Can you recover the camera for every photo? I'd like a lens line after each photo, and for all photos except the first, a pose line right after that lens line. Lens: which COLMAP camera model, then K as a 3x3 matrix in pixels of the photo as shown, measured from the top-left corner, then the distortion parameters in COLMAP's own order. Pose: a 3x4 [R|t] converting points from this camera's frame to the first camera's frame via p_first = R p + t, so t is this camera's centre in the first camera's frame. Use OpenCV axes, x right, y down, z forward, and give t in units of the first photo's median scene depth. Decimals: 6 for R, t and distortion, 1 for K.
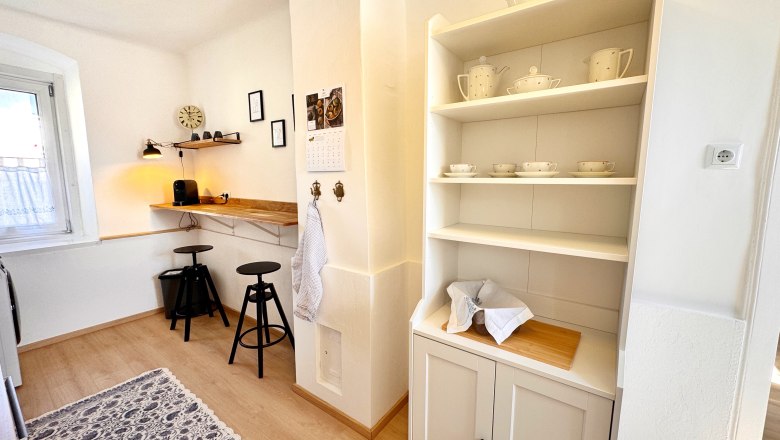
lens RADIAL K [[310.4, 0, 390.0], [0, 310.4, 220.0], [0, 0, 1]] dist [-0.000089, 0.000125]
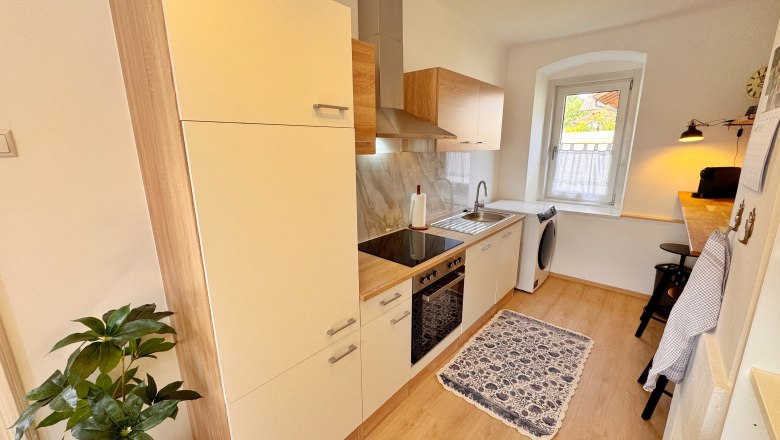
lens RADIAL K [[310.4, 0, 390.0], [0, 310.4, 220.0], [0, 0, 1]] dist [-0.000089, 0.000125]
pose [[-0.091631, 0.232099, -0.968367, 0.309843], [-0.119708, 0.962838, 0.242101, -0.117742], [0.988572, 0.138105, -0.060442, 0.285650]]
